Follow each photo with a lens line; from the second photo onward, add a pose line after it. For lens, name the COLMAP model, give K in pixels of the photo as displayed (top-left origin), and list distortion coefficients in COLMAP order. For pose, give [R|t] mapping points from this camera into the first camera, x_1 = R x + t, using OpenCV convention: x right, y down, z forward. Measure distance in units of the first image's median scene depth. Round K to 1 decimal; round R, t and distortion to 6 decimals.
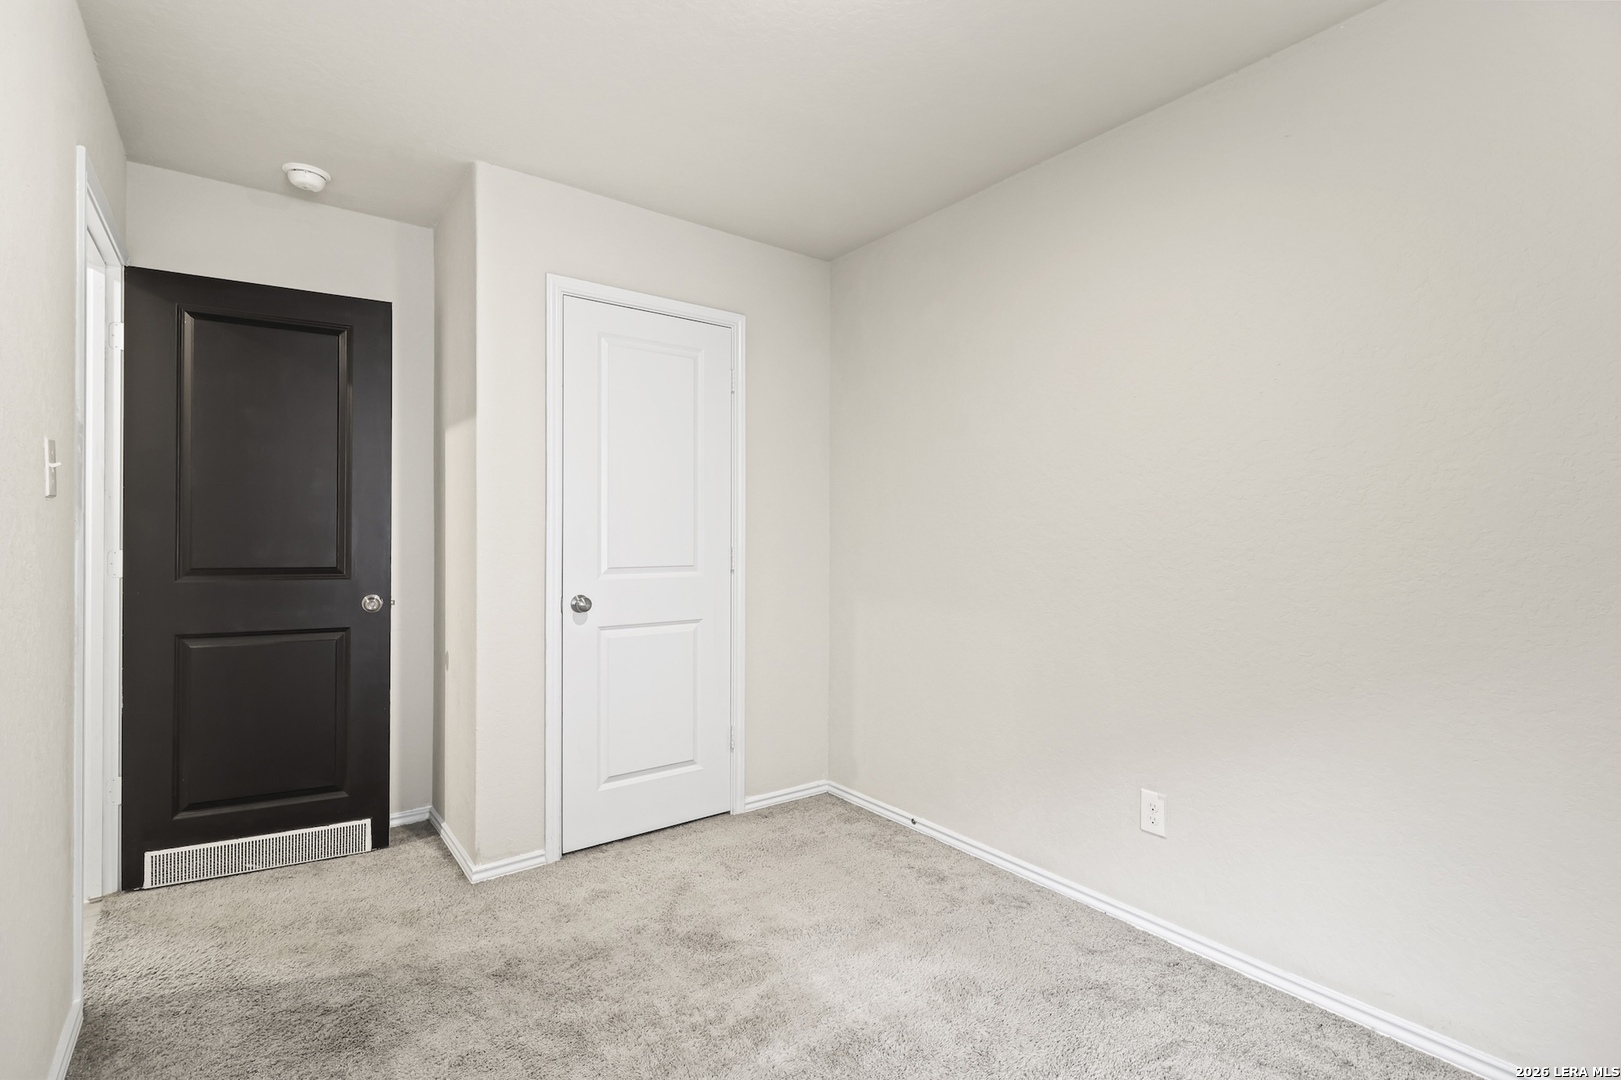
lens RADIAL K [[751.3, 0, 811.9], [0, 751.3, 541.4], [0, 0, 1]] dist [0.001649, -0.000461]
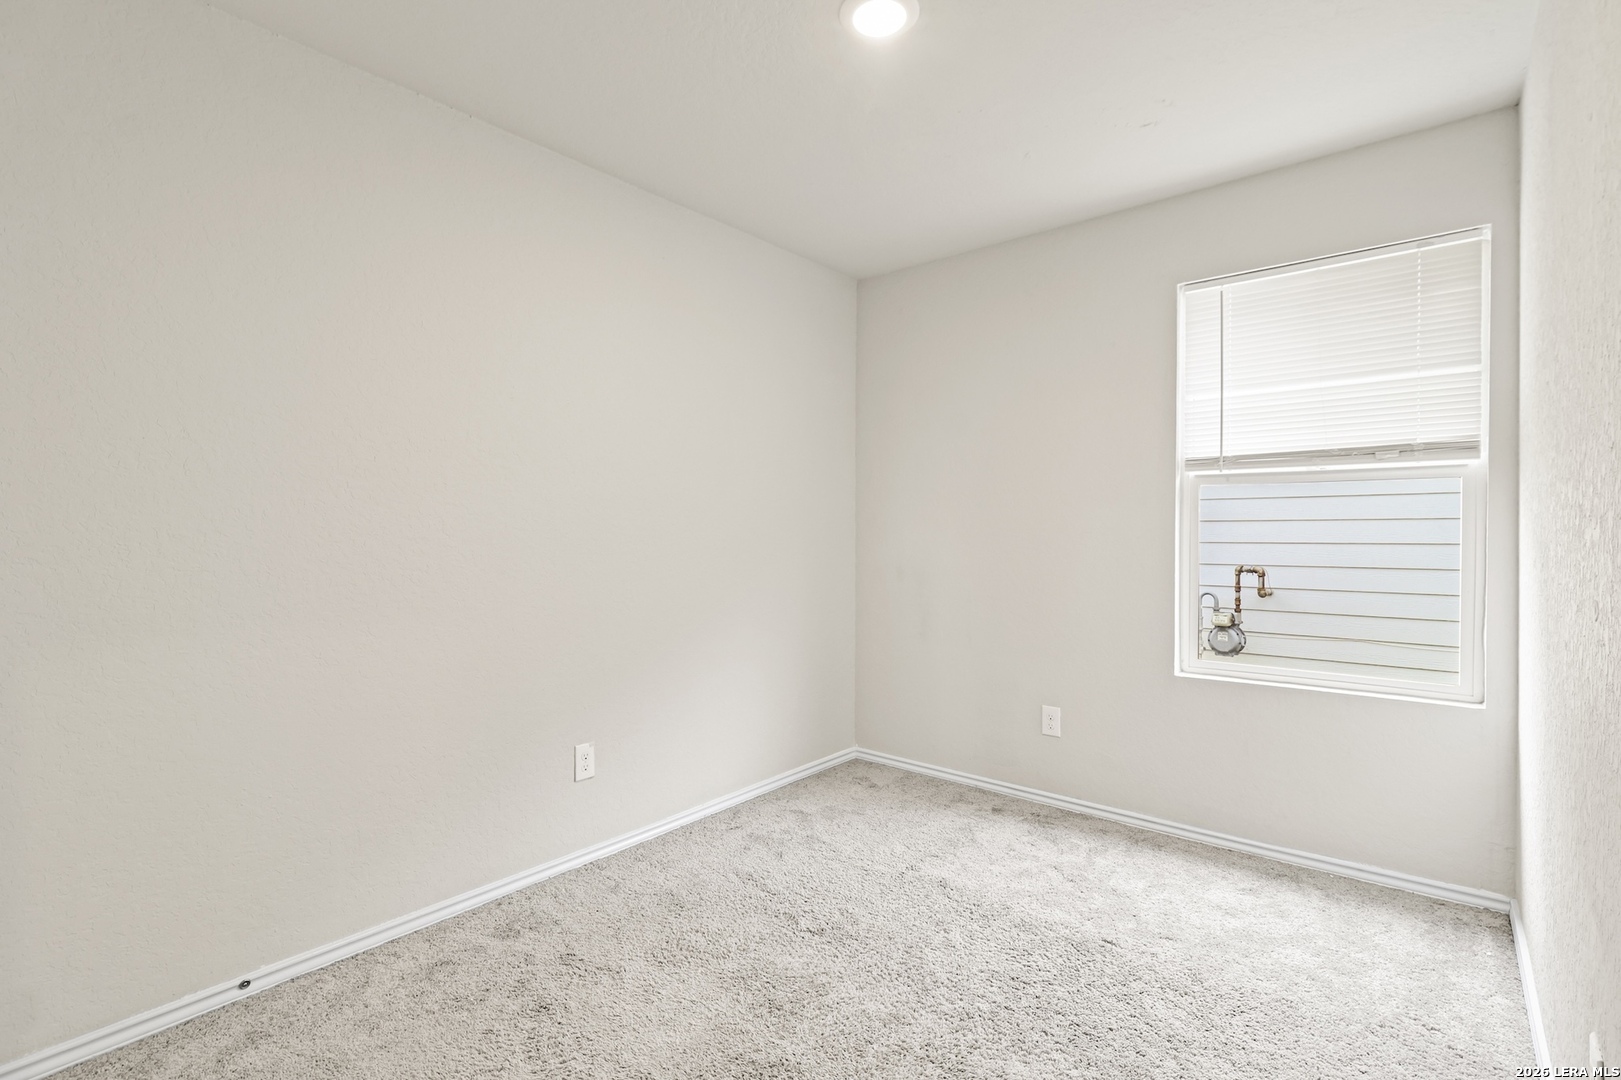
lens RADIAL K [[751.3, 0, 811.9], [0, 751.3, 541.4], [0, 0, 1]] dist [0.001649, -0.000461]
pose [[-0.242593, -0.011242, 0.970063, -0.715140], [-0.000006, 0.999933, 0.011586, 0.000893], [-0.970128, 0.002805, -0.242577, 0.866168]]
